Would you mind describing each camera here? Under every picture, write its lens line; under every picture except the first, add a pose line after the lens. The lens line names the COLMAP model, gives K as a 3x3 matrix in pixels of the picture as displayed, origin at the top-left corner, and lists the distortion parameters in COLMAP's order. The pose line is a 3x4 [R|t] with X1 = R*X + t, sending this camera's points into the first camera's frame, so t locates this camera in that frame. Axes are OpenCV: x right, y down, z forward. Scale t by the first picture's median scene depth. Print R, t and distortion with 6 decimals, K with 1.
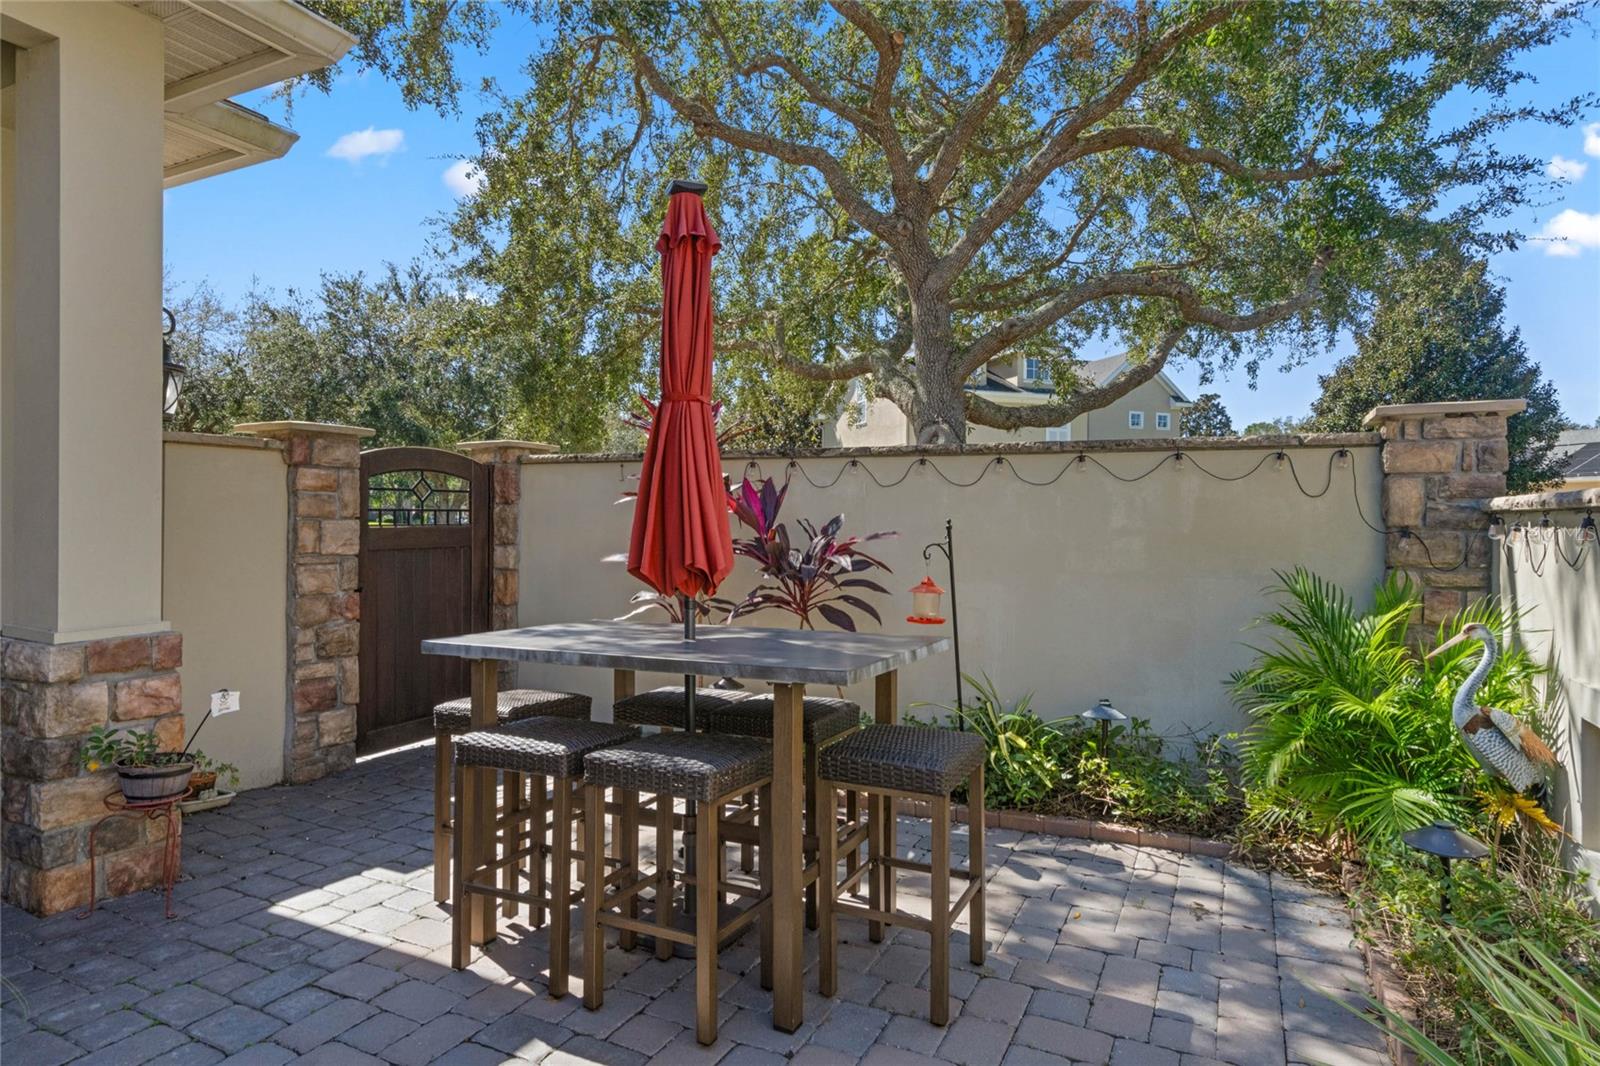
lens RADIAL K [[889.1, 0, 802.3], [0, 889.1, 528.6], [0, 0, 1]] dist [0.006466, 0.000905]
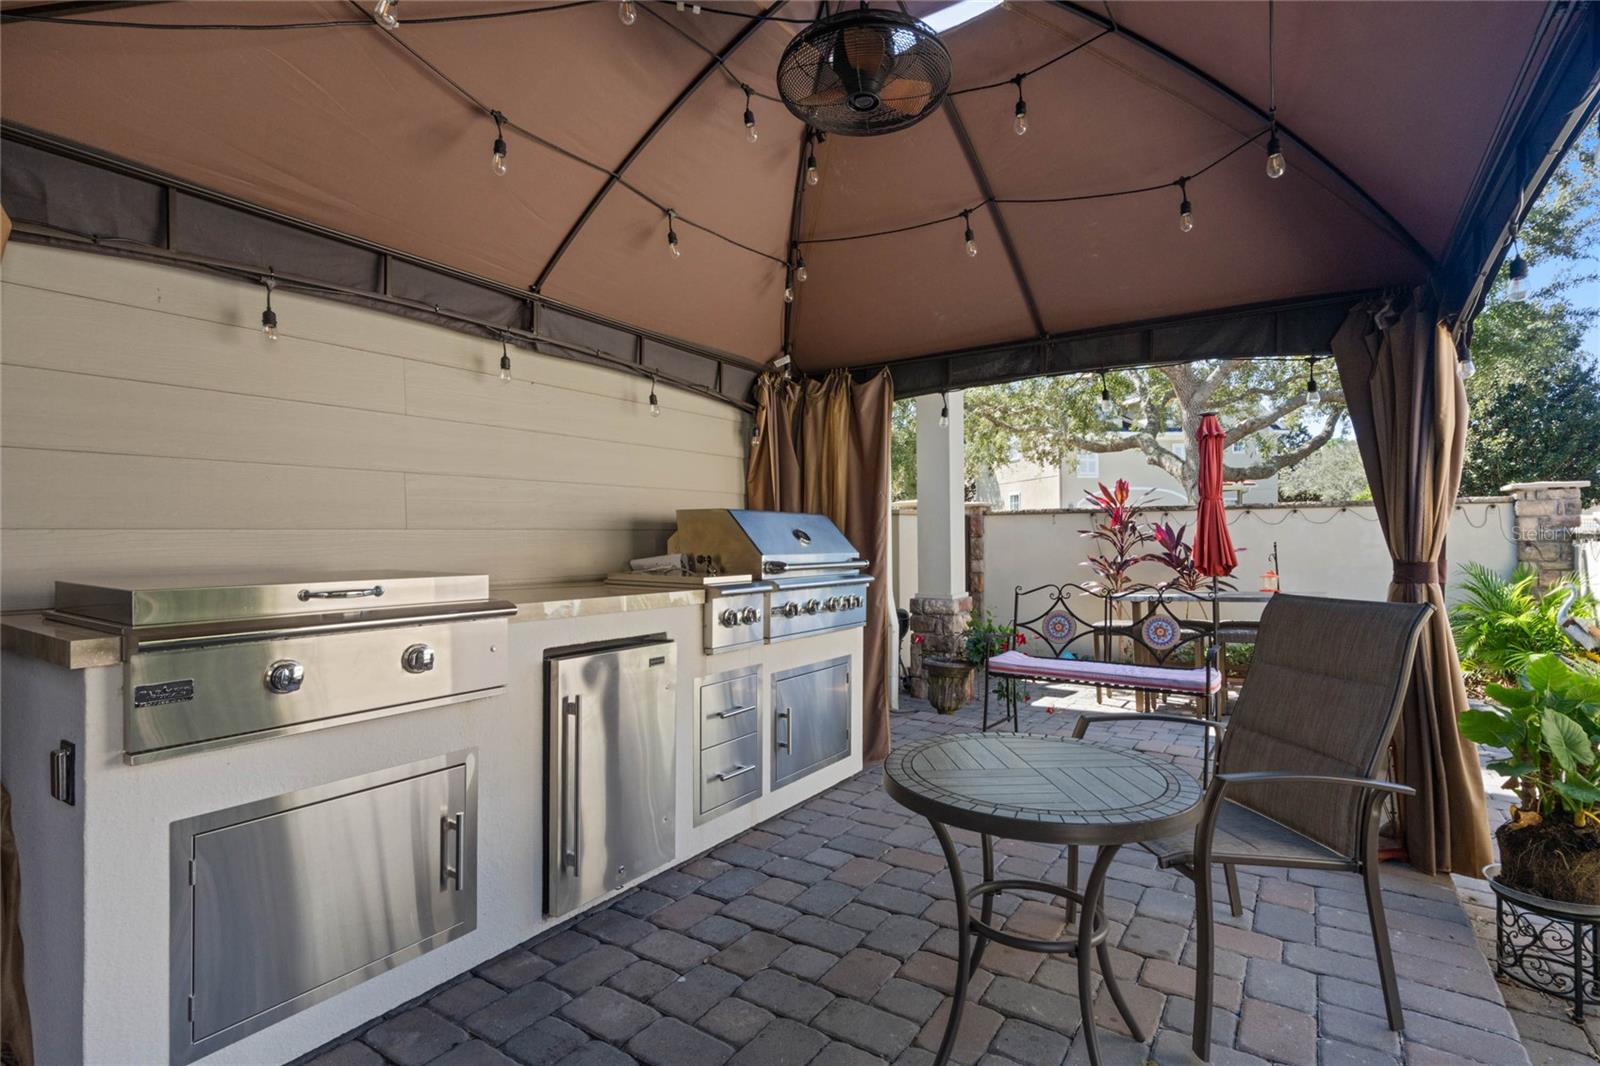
lens RADIAL K [[765.4, 0, 798.0], [0, 765.4, 543.8], [0, 0, 1]] dist [-0.002239, -0.000385]
pose [[0.990338, -0.022051, -0.136913, -0.808977], [0.021998, 0.999756, -0.001900, -0.031334], [0.136922, -0.001130, 0.990581, -1.053884]]
